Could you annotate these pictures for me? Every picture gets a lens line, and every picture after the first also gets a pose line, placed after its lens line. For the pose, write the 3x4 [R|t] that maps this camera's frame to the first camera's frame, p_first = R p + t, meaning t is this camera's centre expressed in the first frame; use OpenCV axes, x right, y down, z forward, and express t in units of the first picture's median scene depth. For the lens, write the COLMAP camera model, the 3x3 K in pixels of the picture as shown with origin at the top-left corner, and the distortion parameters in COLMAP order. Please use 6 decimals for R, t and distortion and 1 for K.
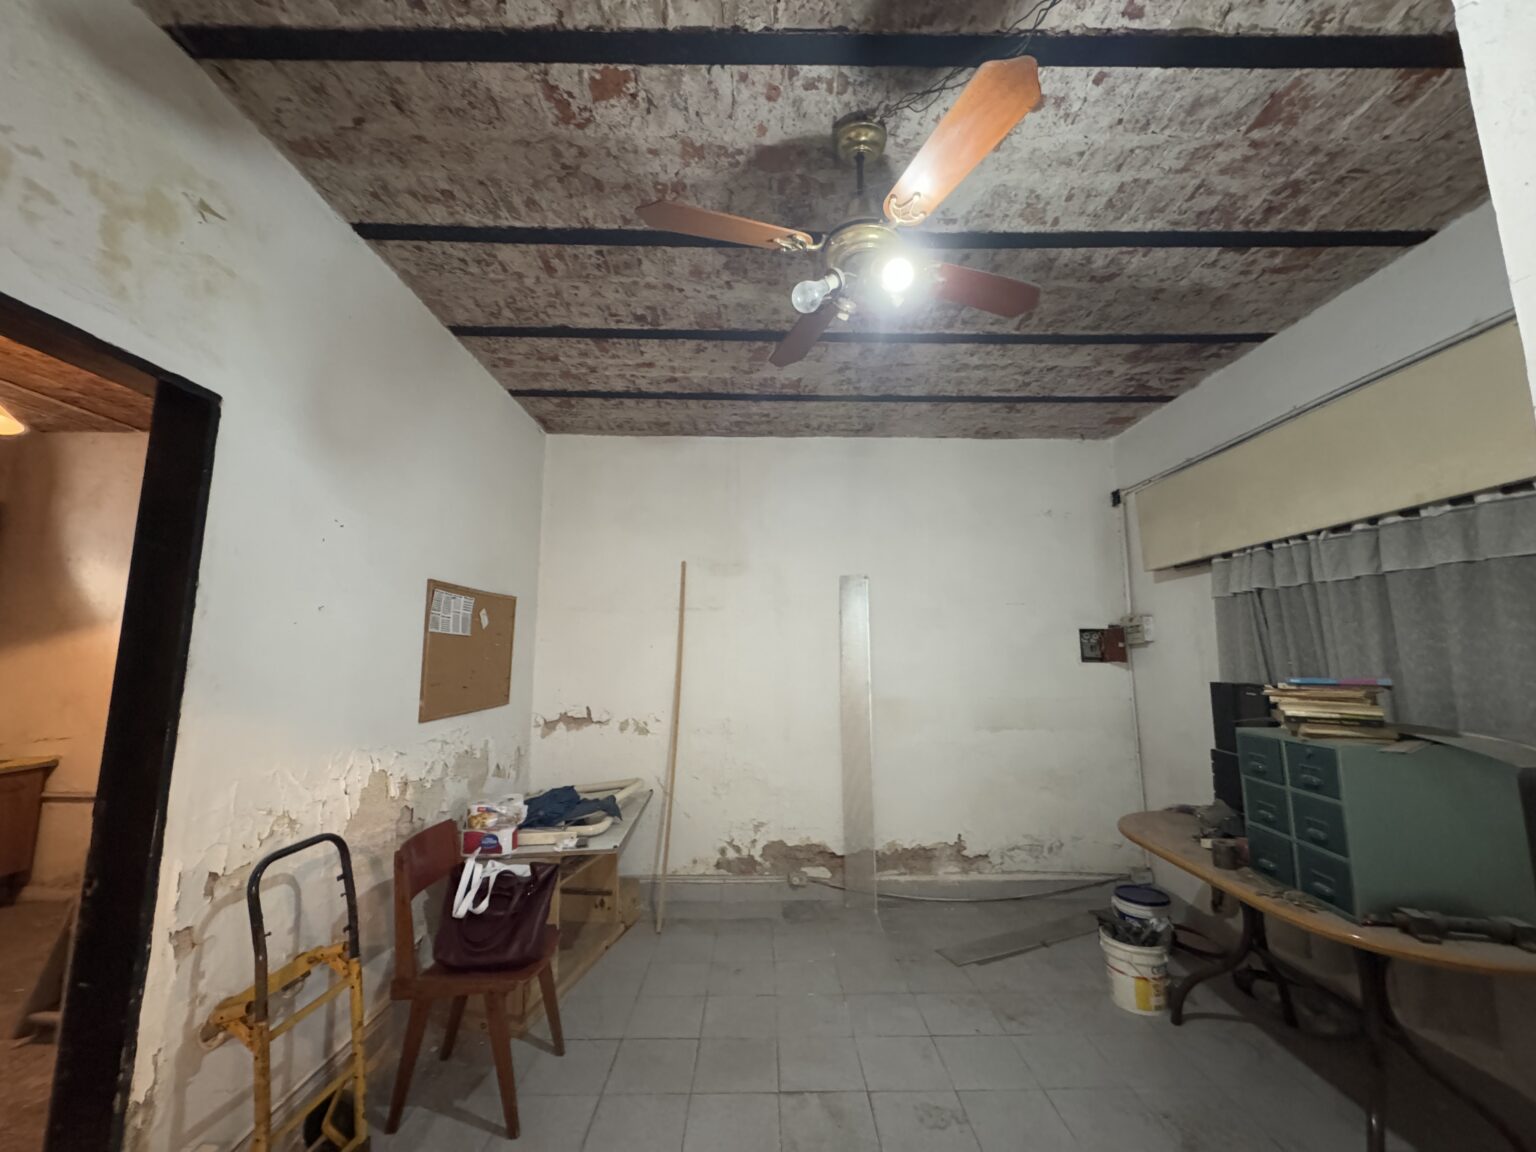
lens RADIAL K [[610.7, 0, 769.0], [0, 610.7, 574.1], [0, 0, 1]] dist [-0.003348, 0.000220]
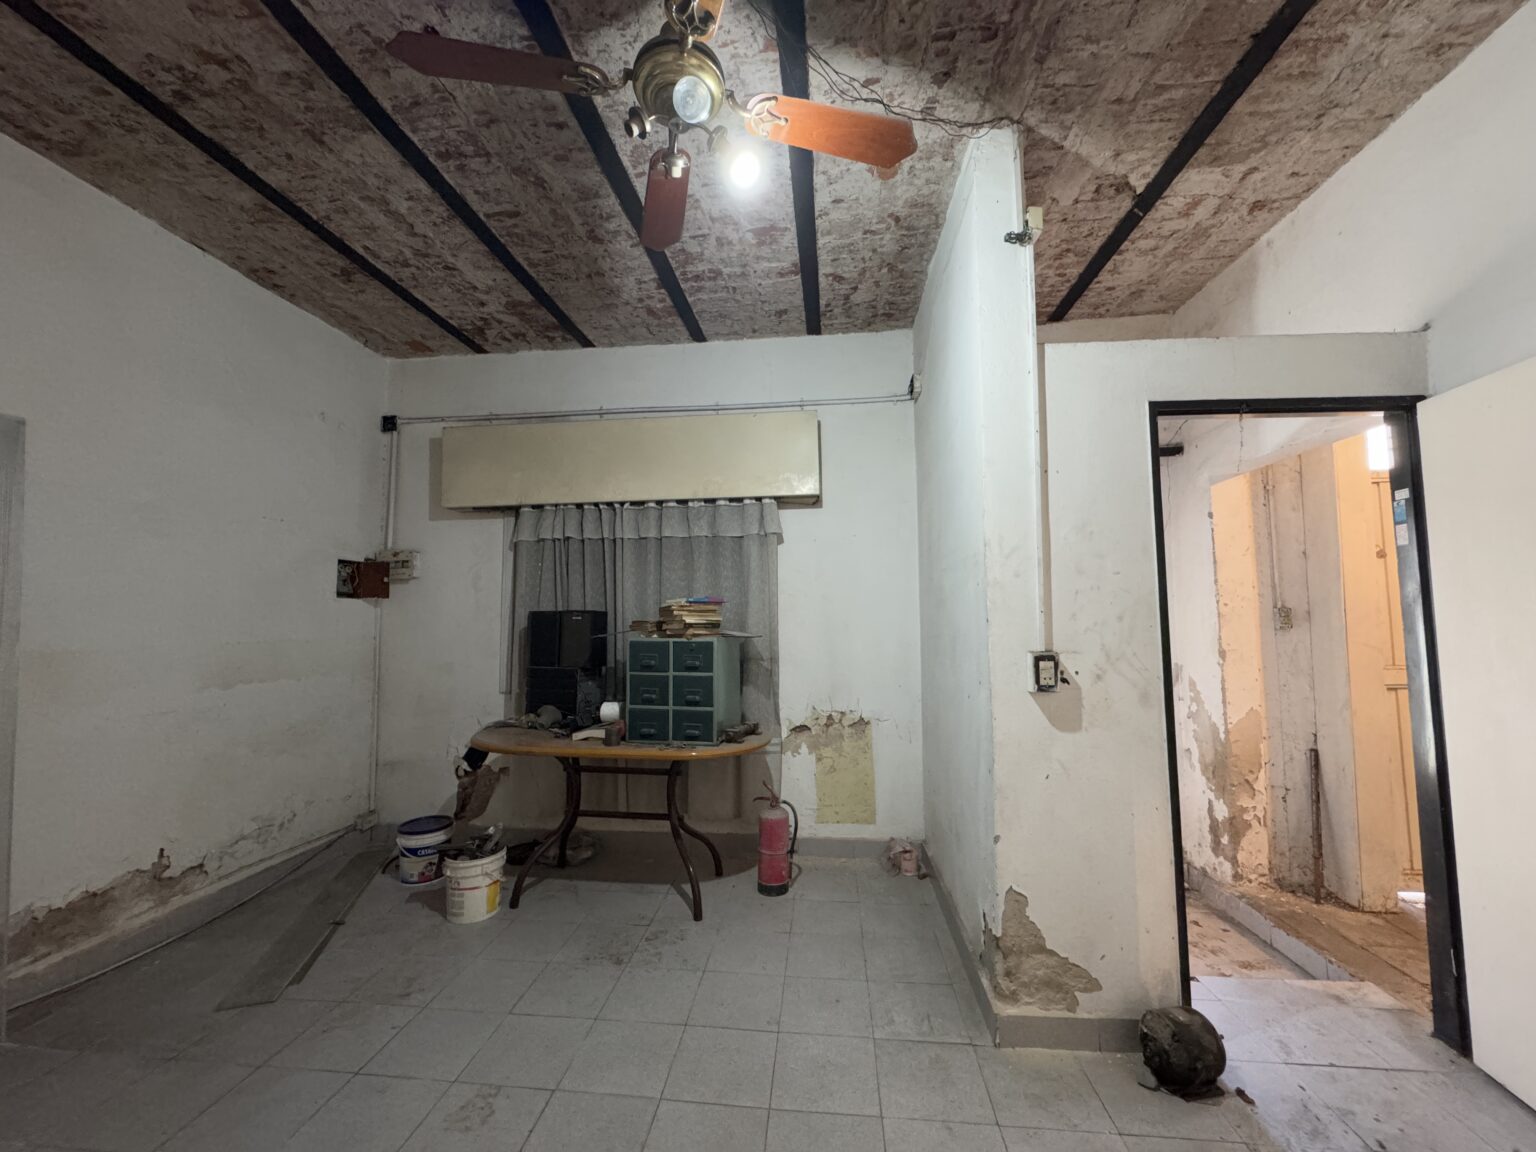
lens RADIAL K [[610.7, 0, 769.0], [0, 610.7, 574.1], [0, 0, 1]] dist [-0.003348, 0.000220]
pose [[0.109807, 0.071130, 0.991405, -0.389066], [-0.130763, 0.989801, -0.056532, 0.112560], [-0.985314, -0.123432, 0.117988, 0.419246]]
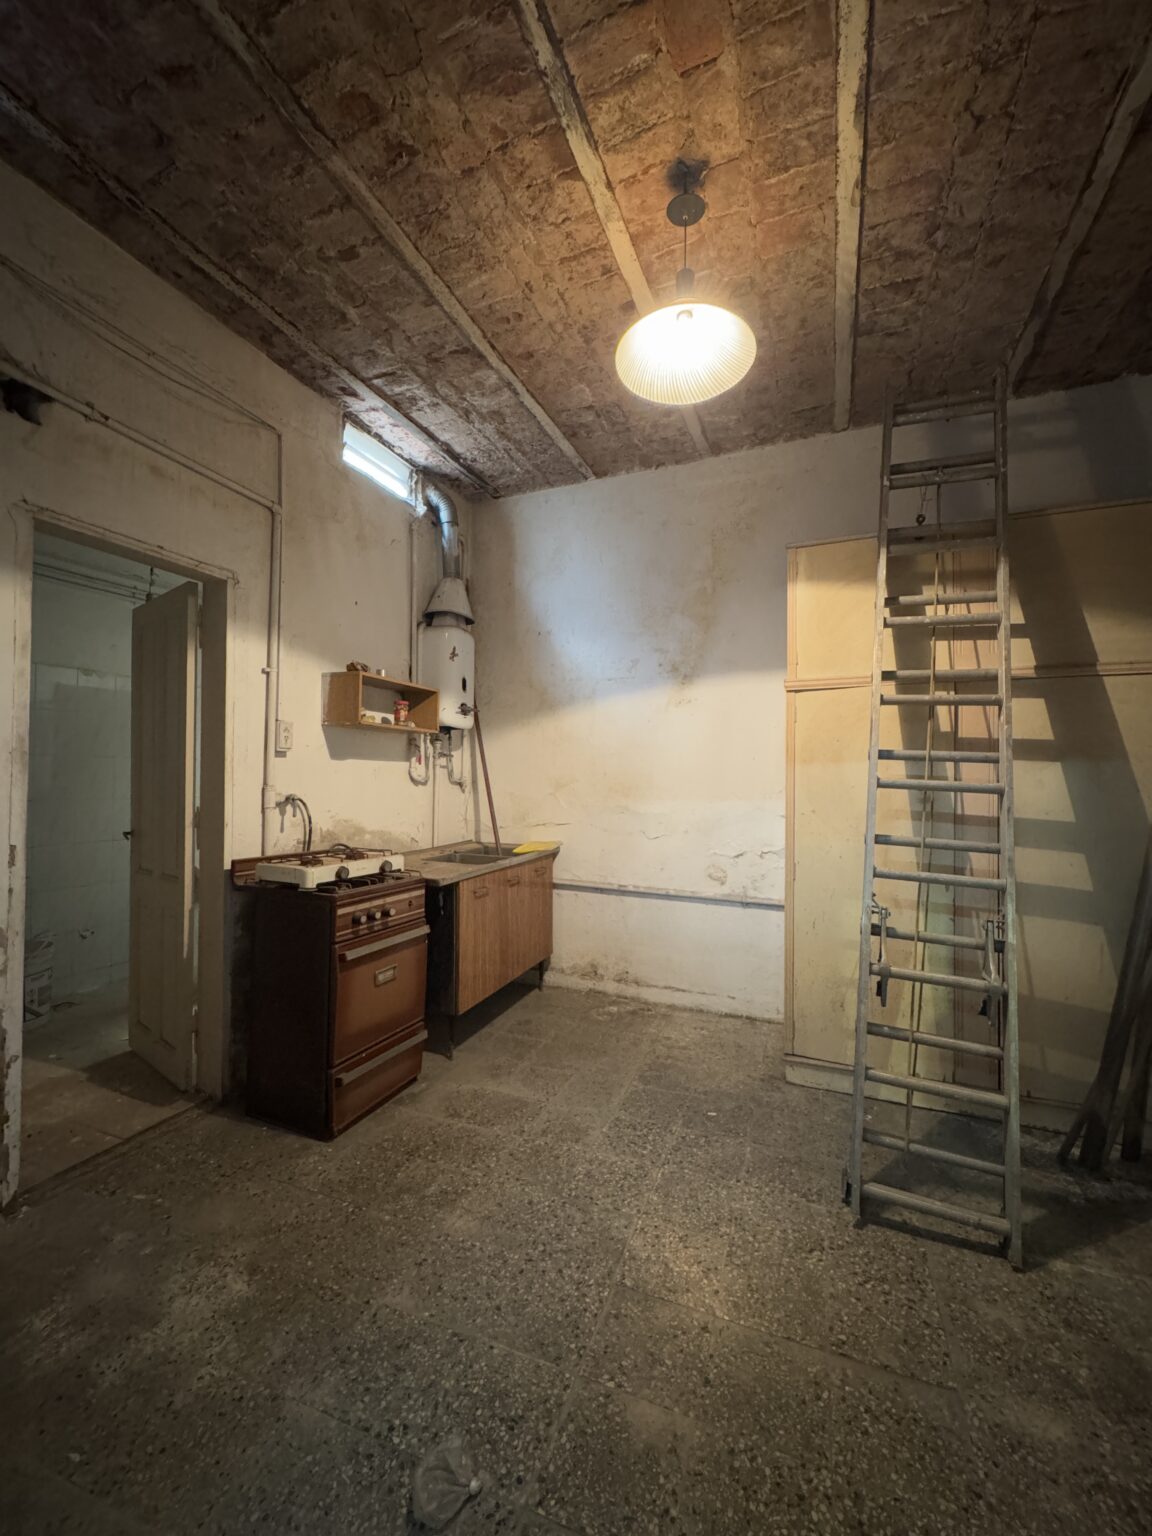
lens RADIAL K [[610.7, 0, 580.5], [0, 610.7, 770.9], [0, 0, 1]] dist [-0.003348, 0.000220]
pose [[0.918467, -0.000881, -0.395496, -1.056810], [0.049692, 0.992330, 0.113190, 0.116830], [0.392363, -0.123614, 0.911466, 0.226289]]
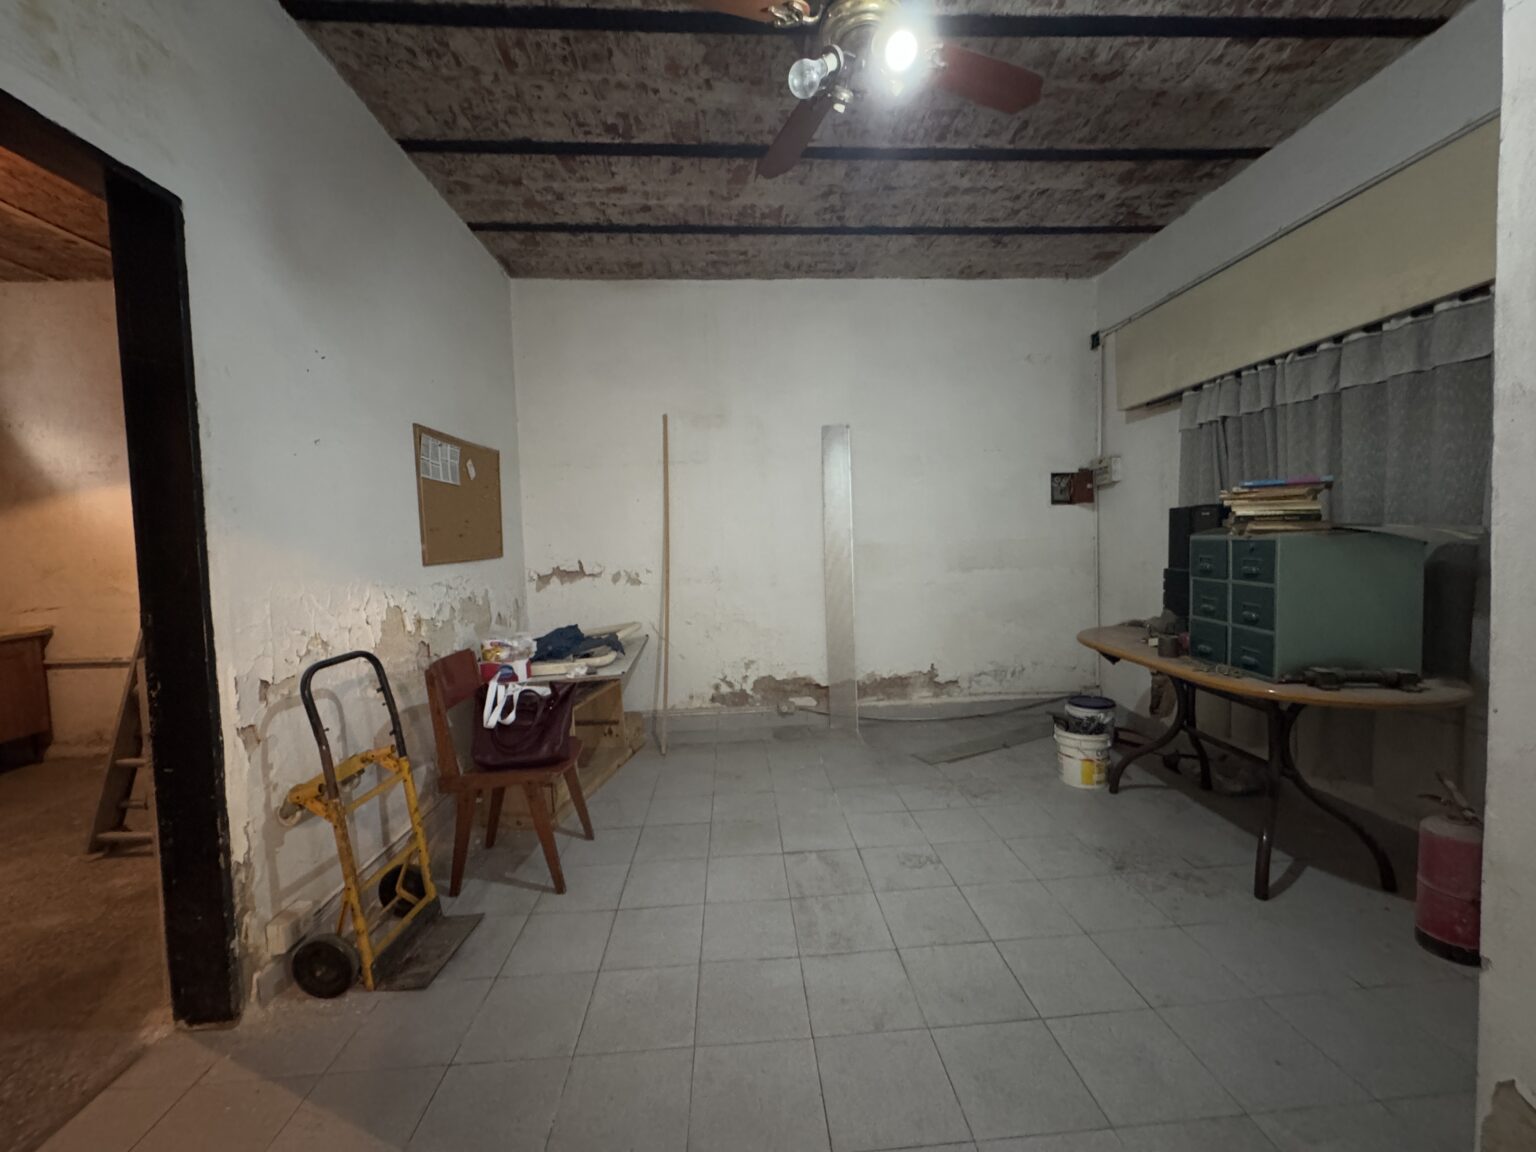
lens RADIAL K [[610.7, 0, 769.0], [0, 610.7, 574.1], [0, 0, 1]] dist [-0.003348, 0.000220]
pose [[0.998483, -0.031510, 0.045155, -0.034805], [0.022289, 0.981176, 0.191827, 0.068630], [-0.050349, -0.190530, 0.980389, -0.041965]]
